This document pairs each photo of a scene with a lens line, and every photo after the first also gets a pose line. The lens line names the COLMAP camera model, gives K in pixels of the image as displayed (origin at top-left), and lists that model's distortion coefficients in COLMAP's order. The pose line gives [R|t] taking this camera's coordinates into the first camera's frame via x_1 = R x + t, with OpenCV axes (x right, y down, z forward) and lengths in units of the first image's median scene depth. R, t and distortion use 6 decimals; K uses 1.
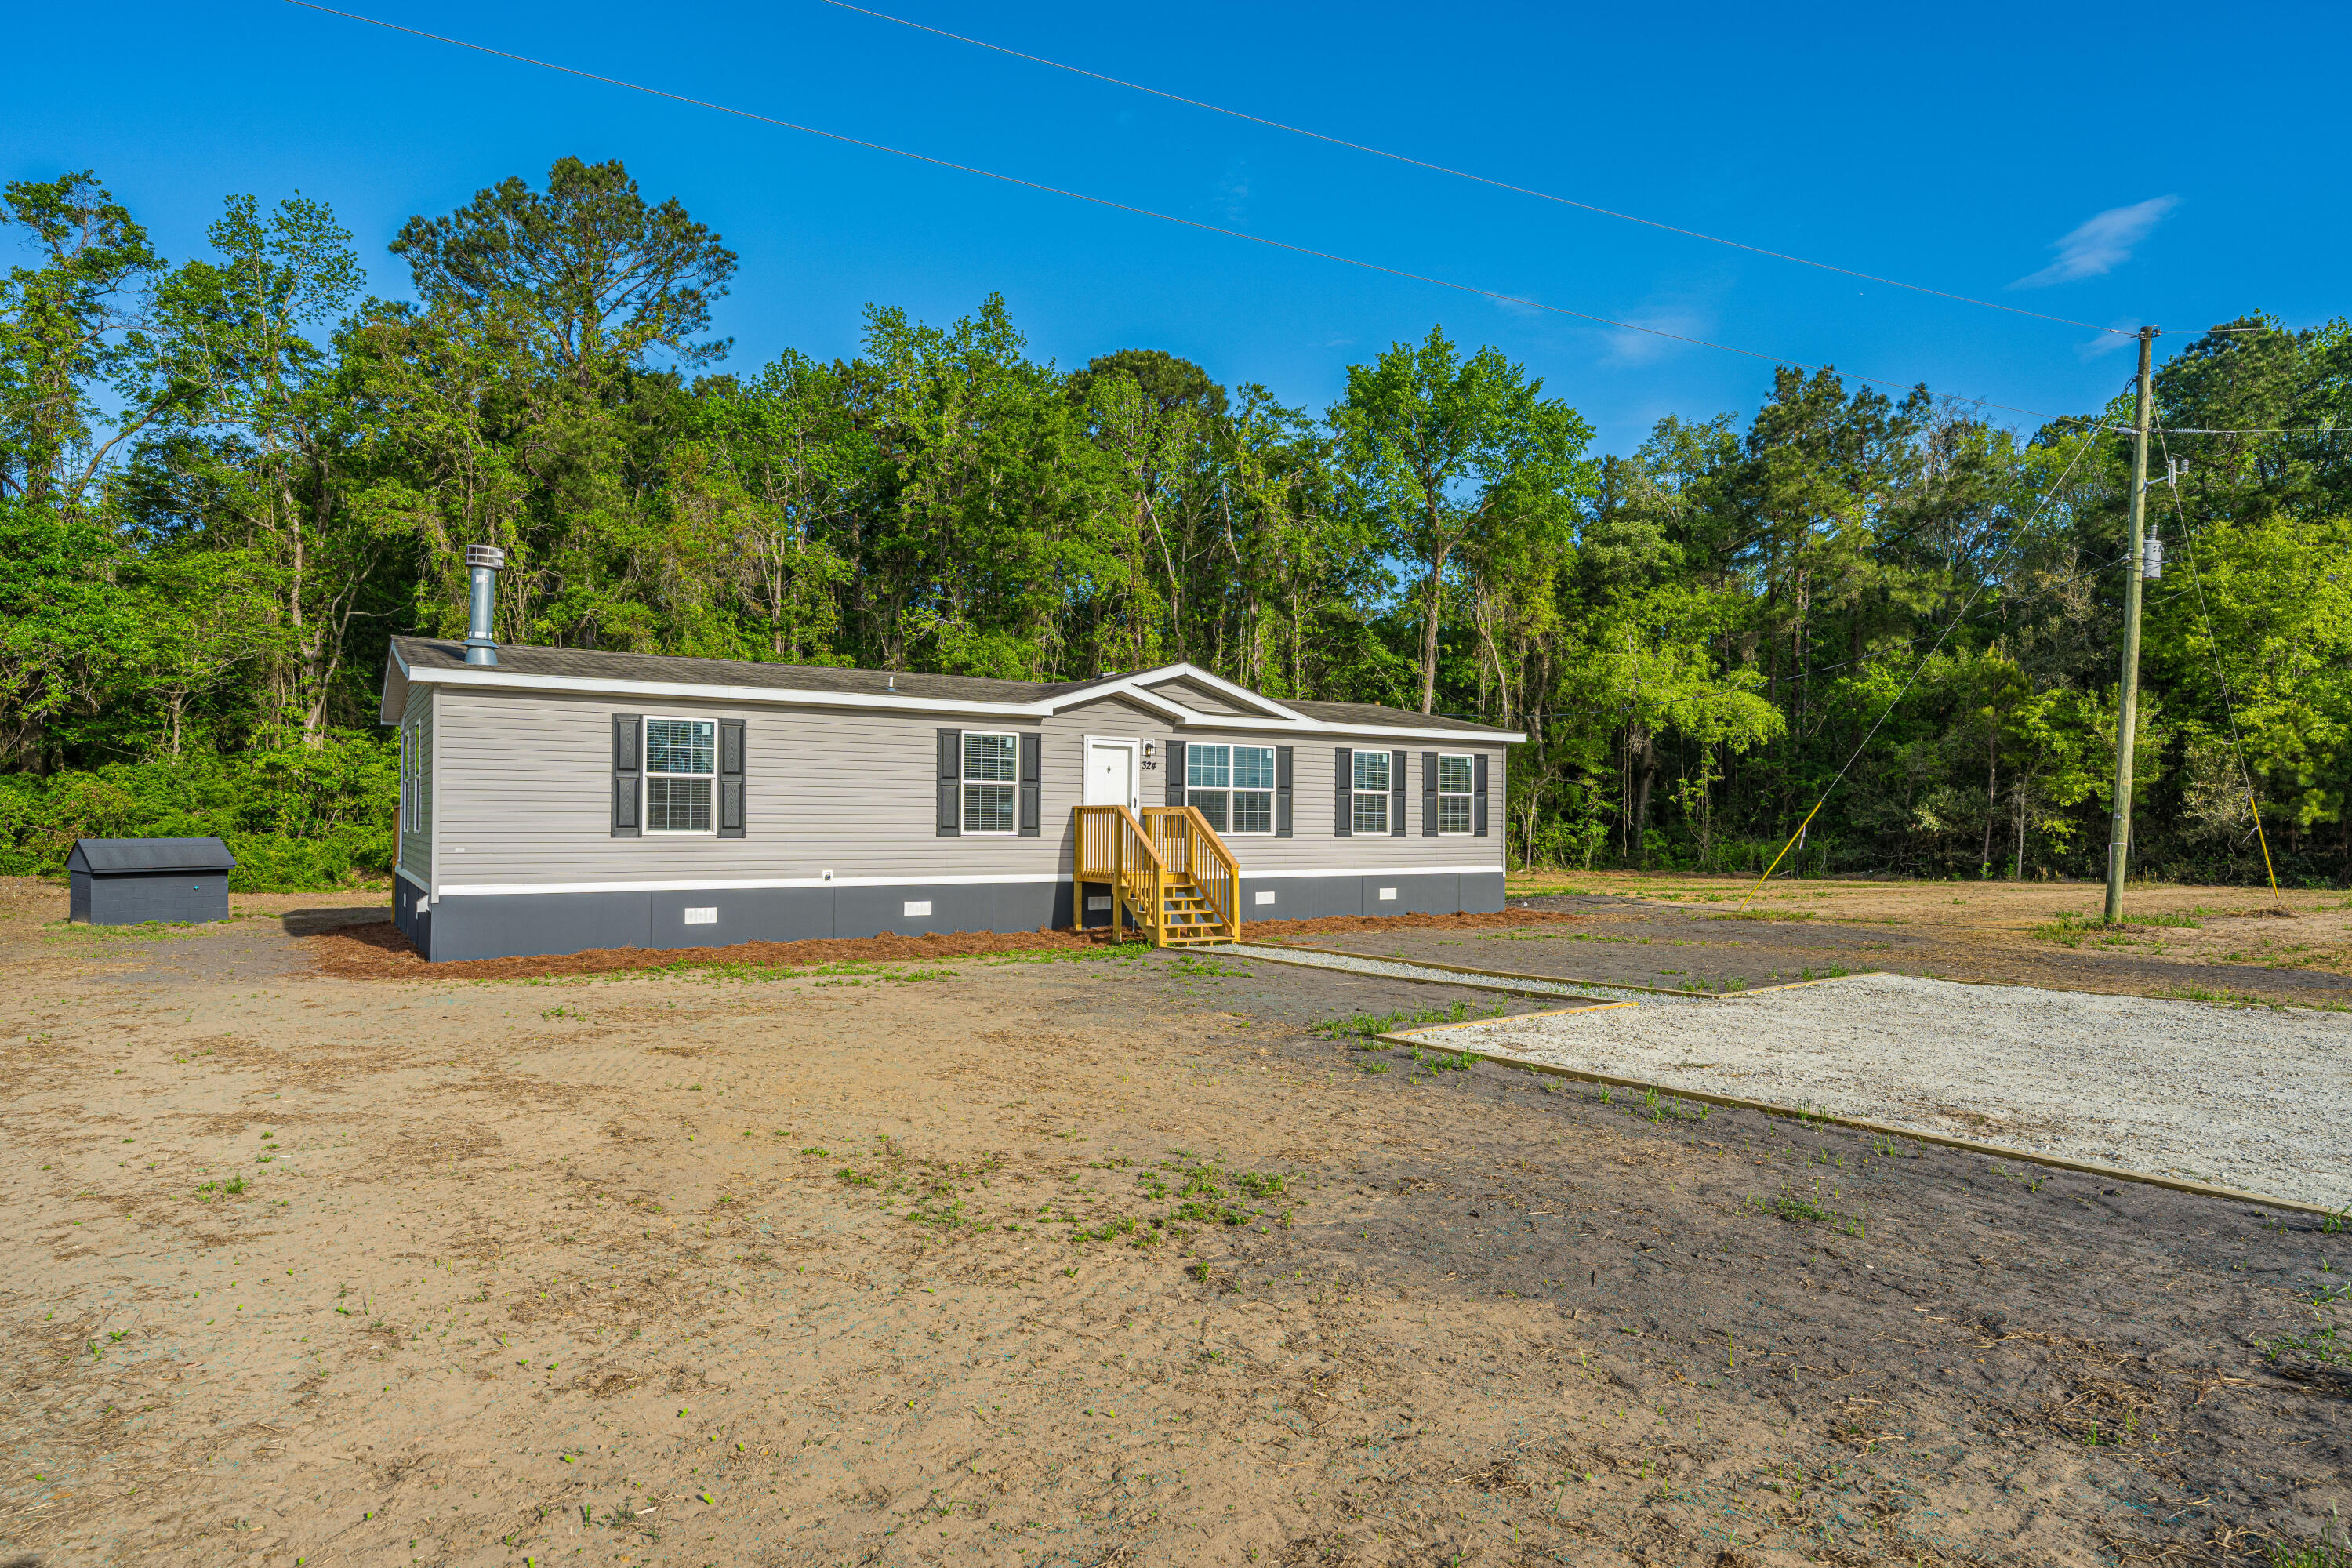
lens RADIAL K [[1321.0, 0, 1173.3], [0, 1321.0, 797.8], [0, 0, 1]] dist [-0.001190, 0.000645]
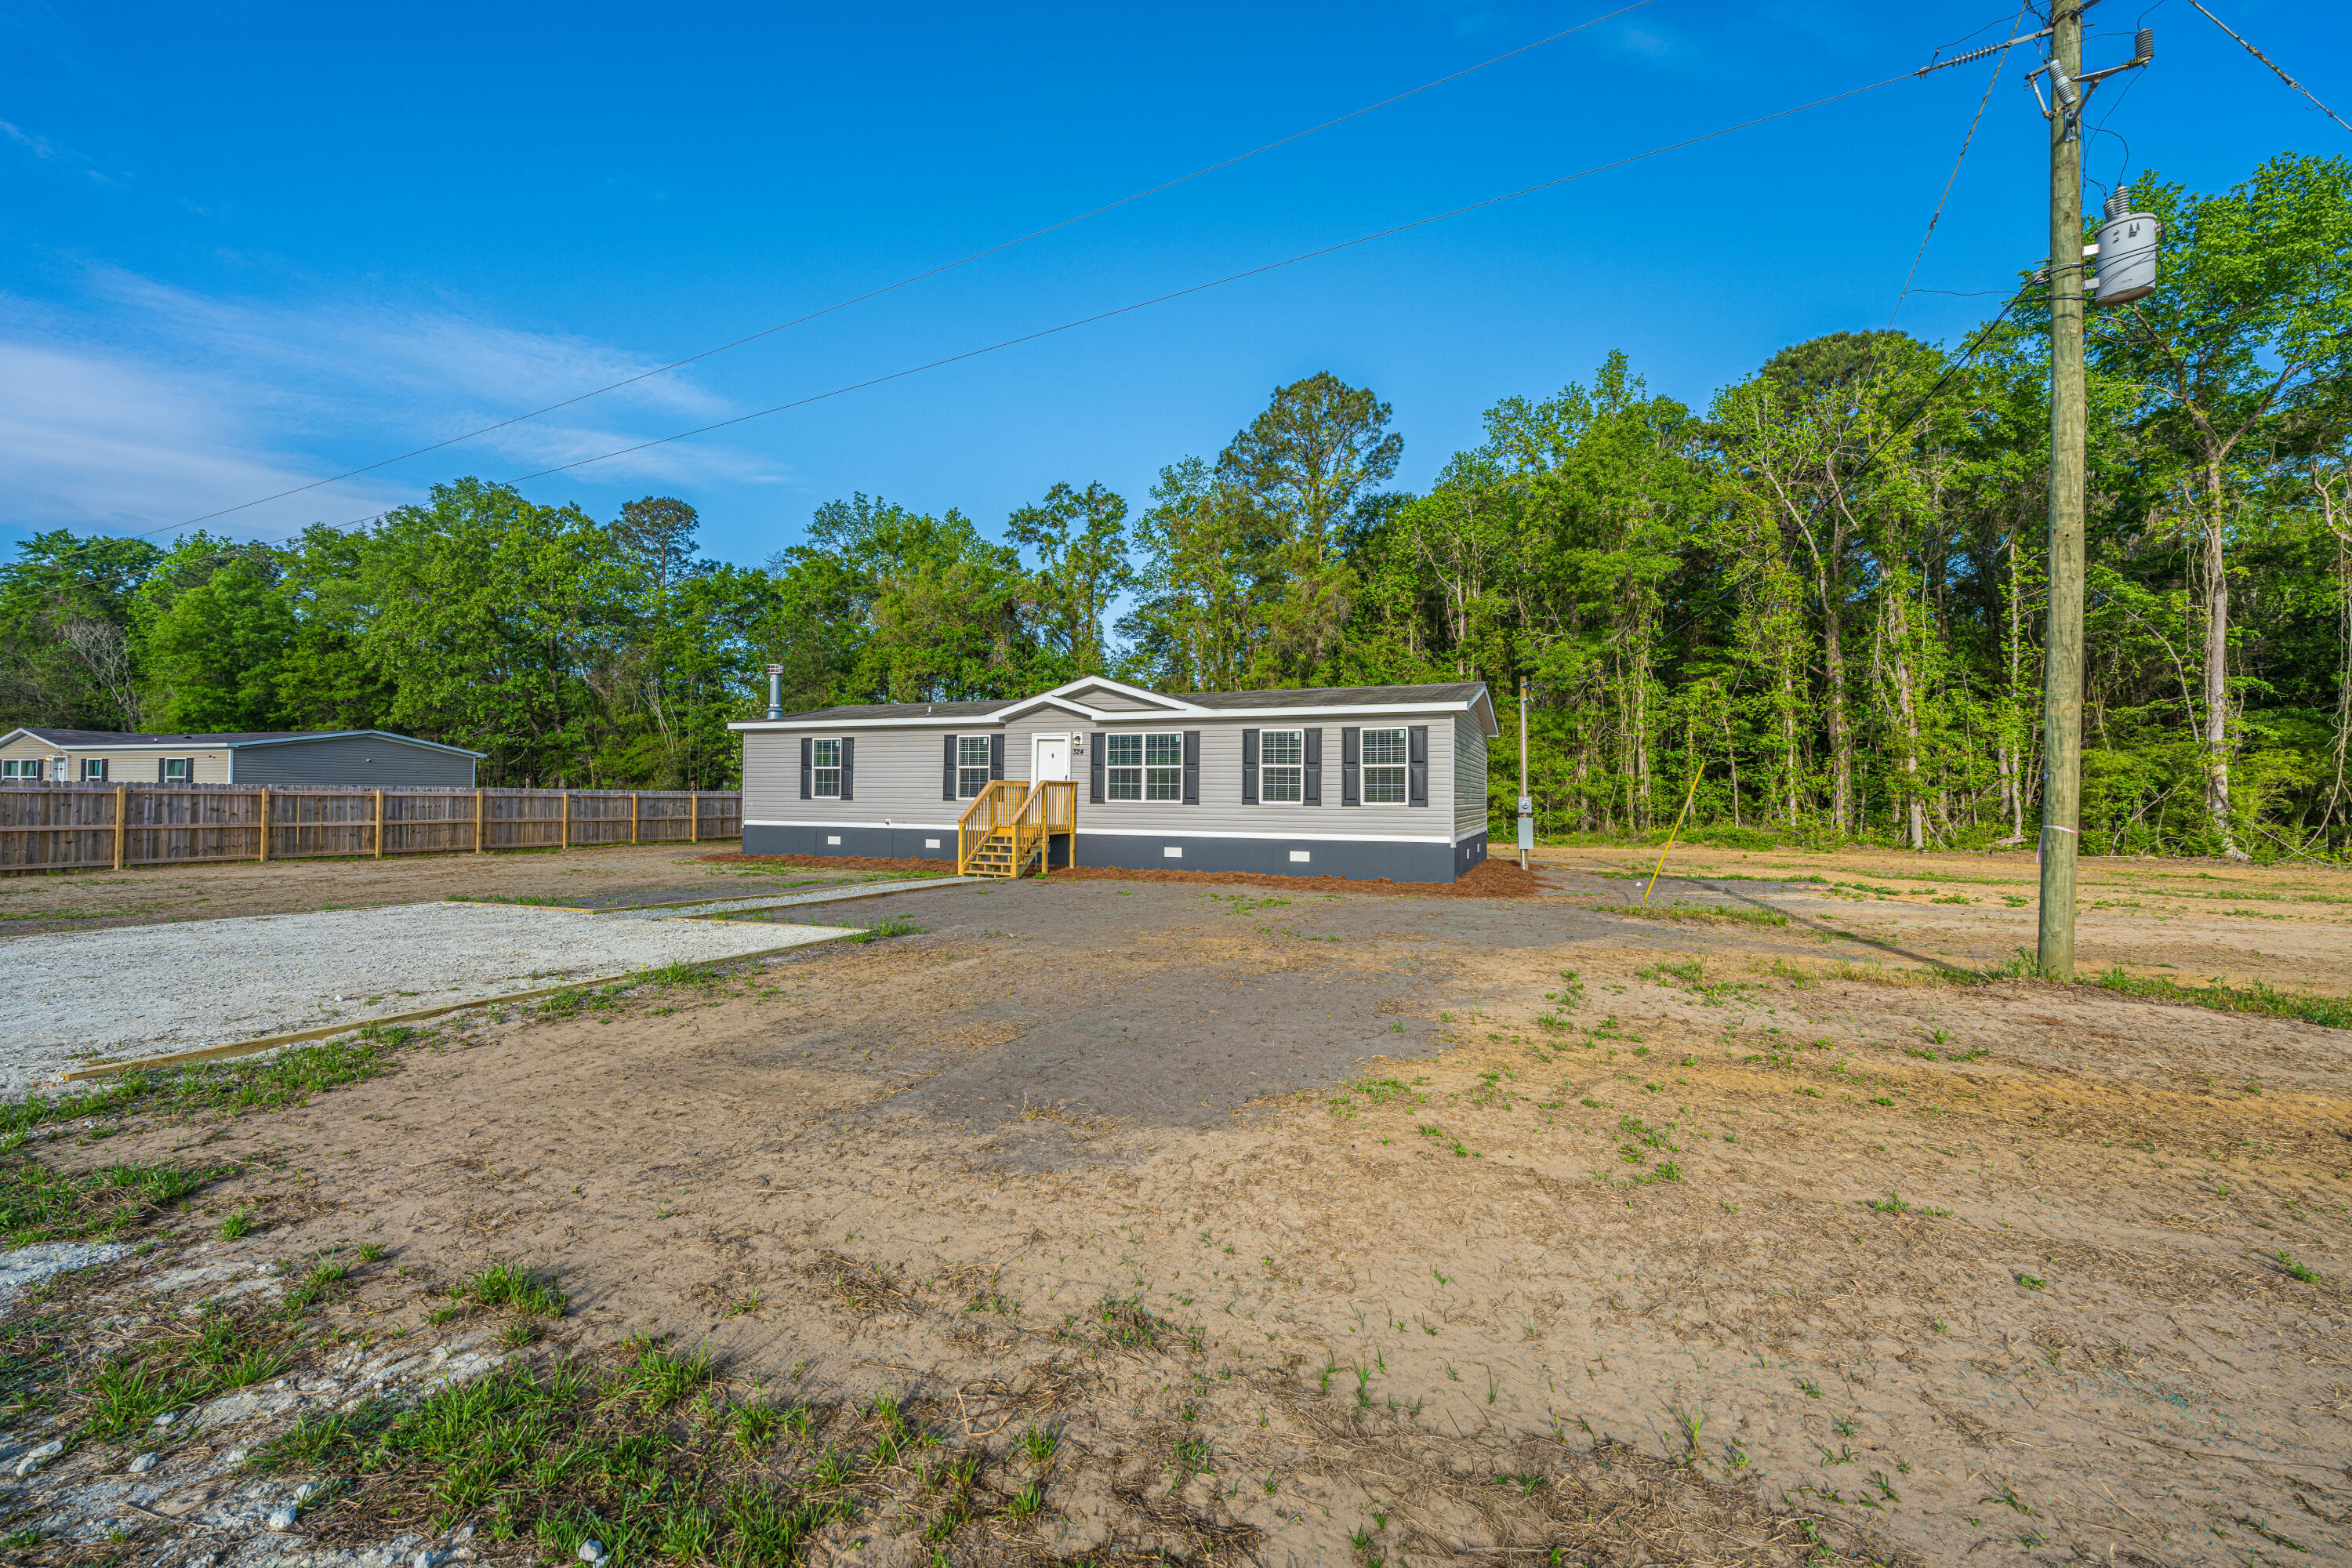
lens RADIAL K [[937.9, 0, 1176.6], [0, 937.9, 777.3], [0, 0, 1]] dist [-0.001578, 0.000091]
pose [[0.565284, -0.016712, -0.824727, 0.776892], [0.011184, 0.999858, -0.012596, 0.014773], [0.824820, -0.002103, 0.565391, 0.472583]]
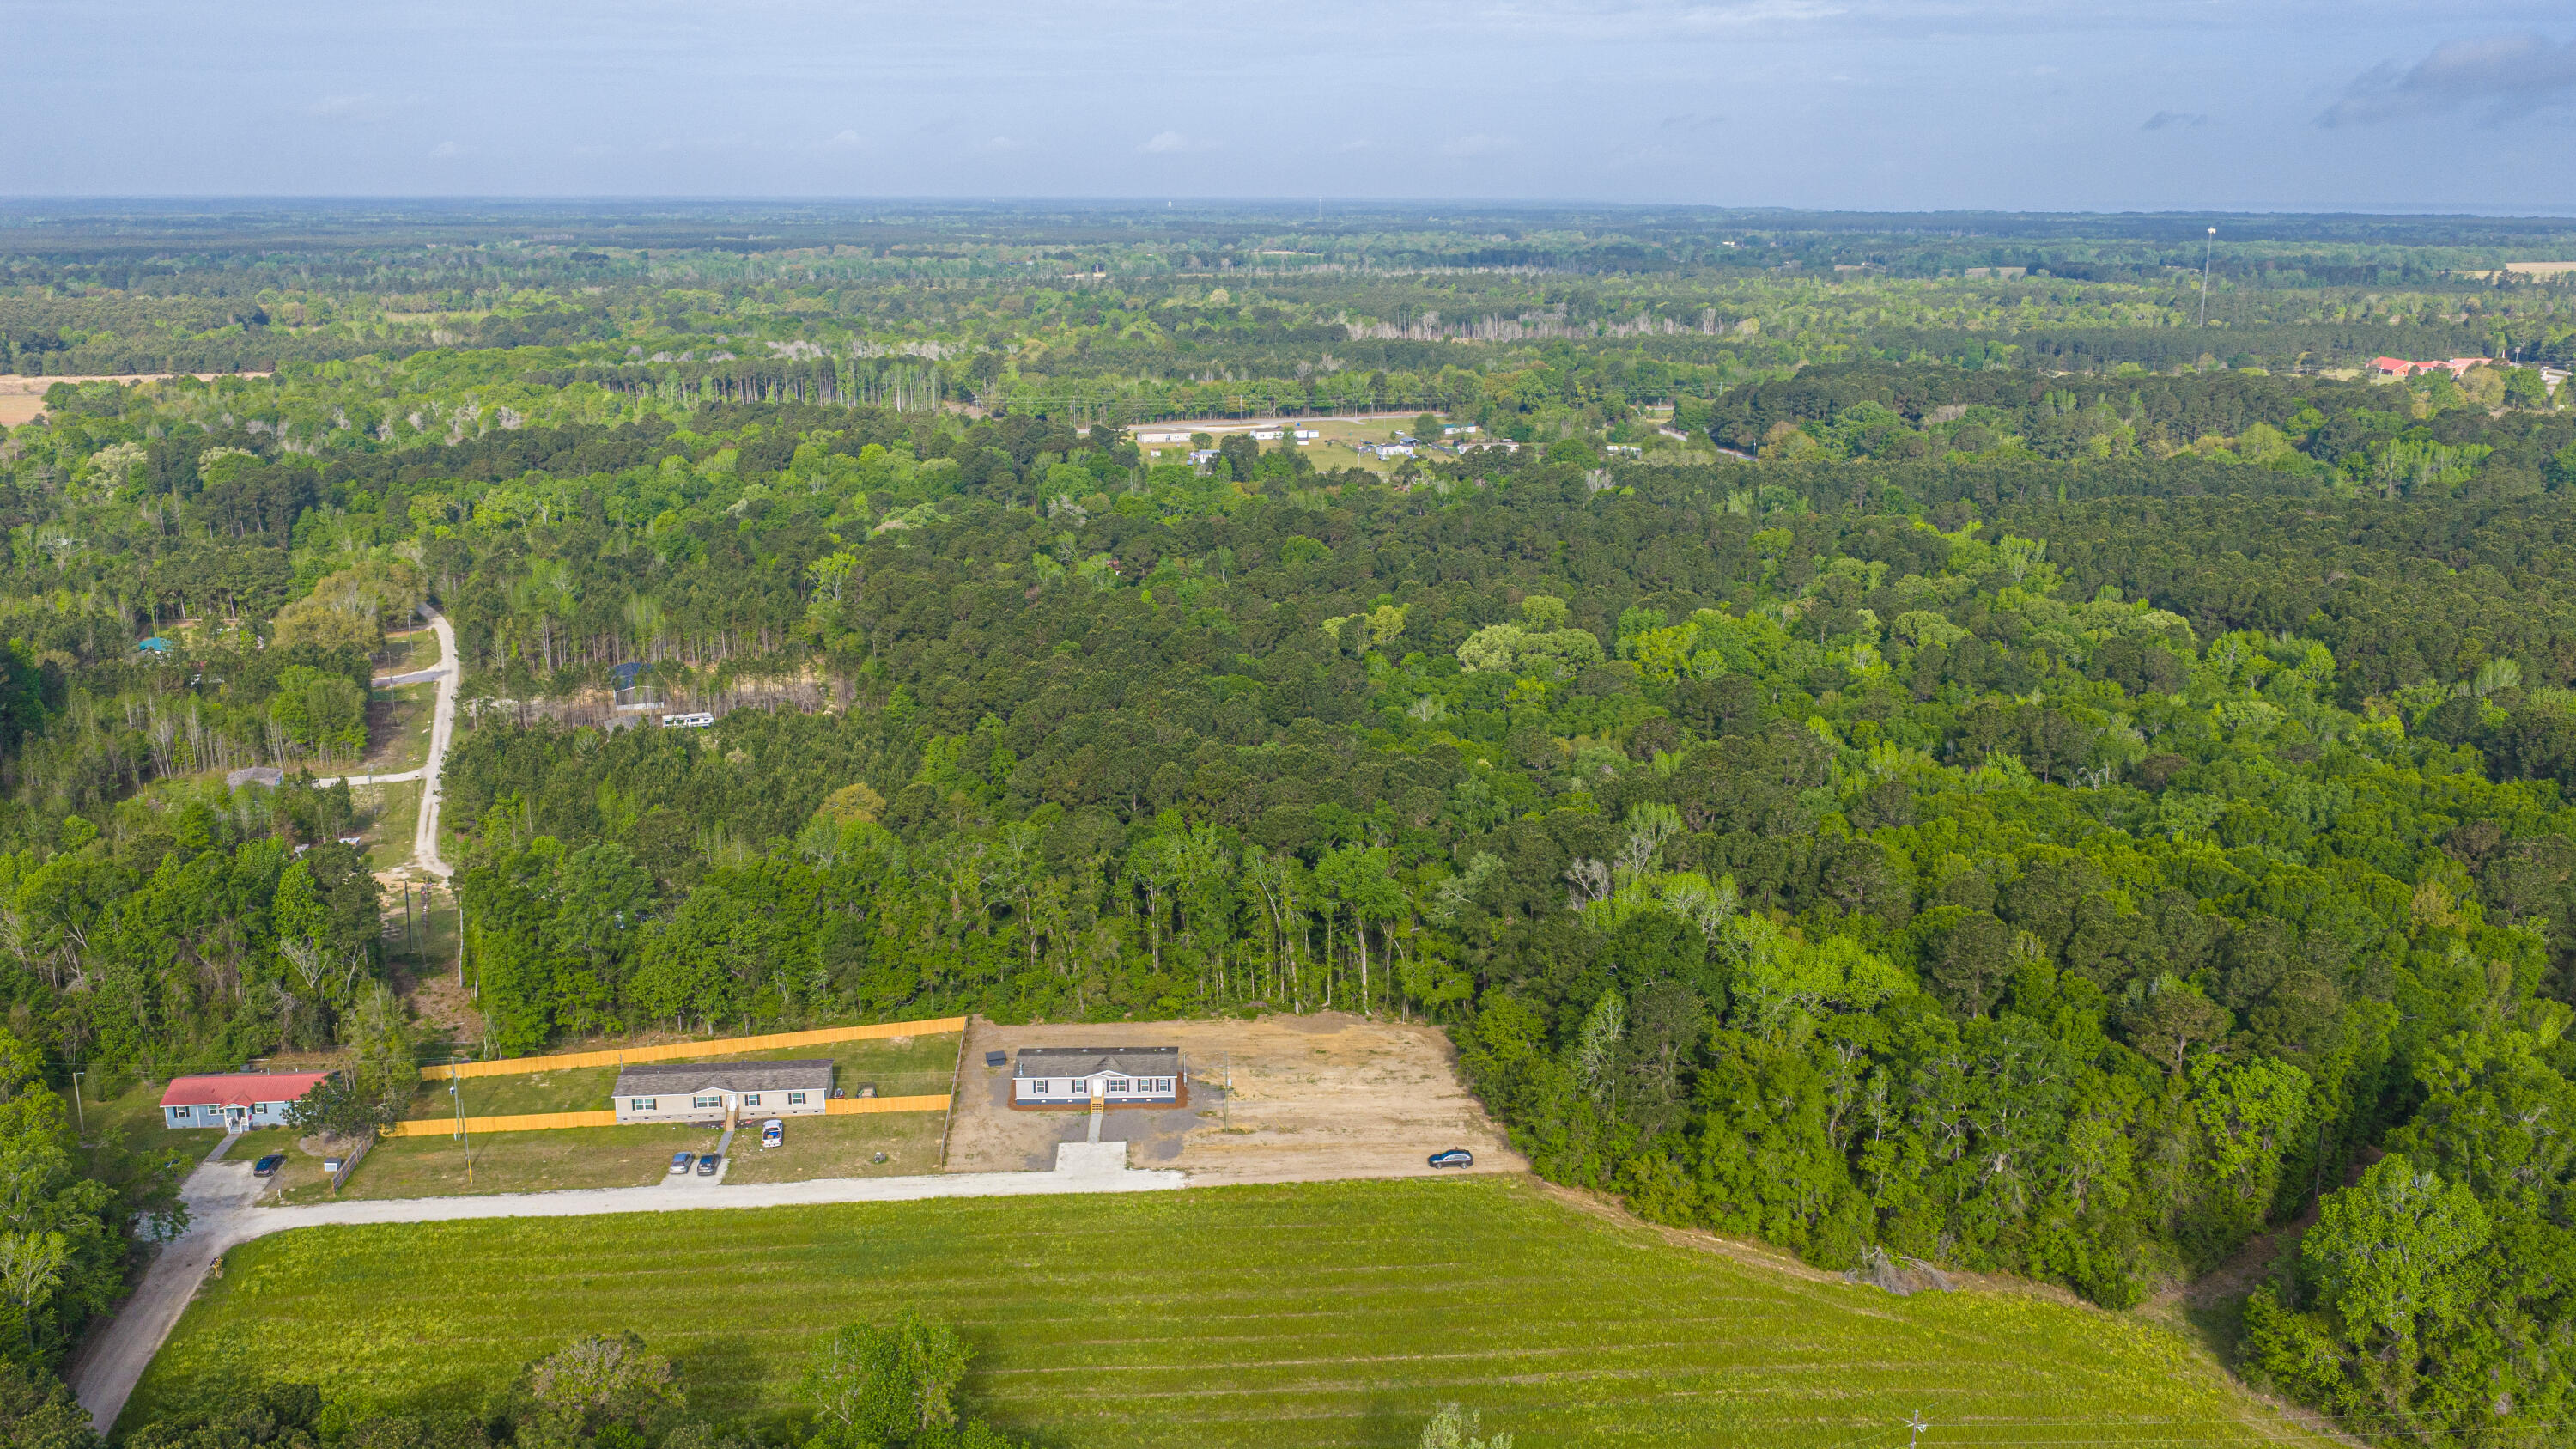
lens RADIAL K [[2123.0, 0, 1287.7], [0, 2123.0, 727.7], [0, 0, 1]] dist [0.035121, -0.074234]
pose [[0.854974, 0.124970, -0.503391, 5.774067], [0.011065, 0.965924, 0.258591, -4.381738], [0.518553, -0.226659, 0.824457, -6.815159]]
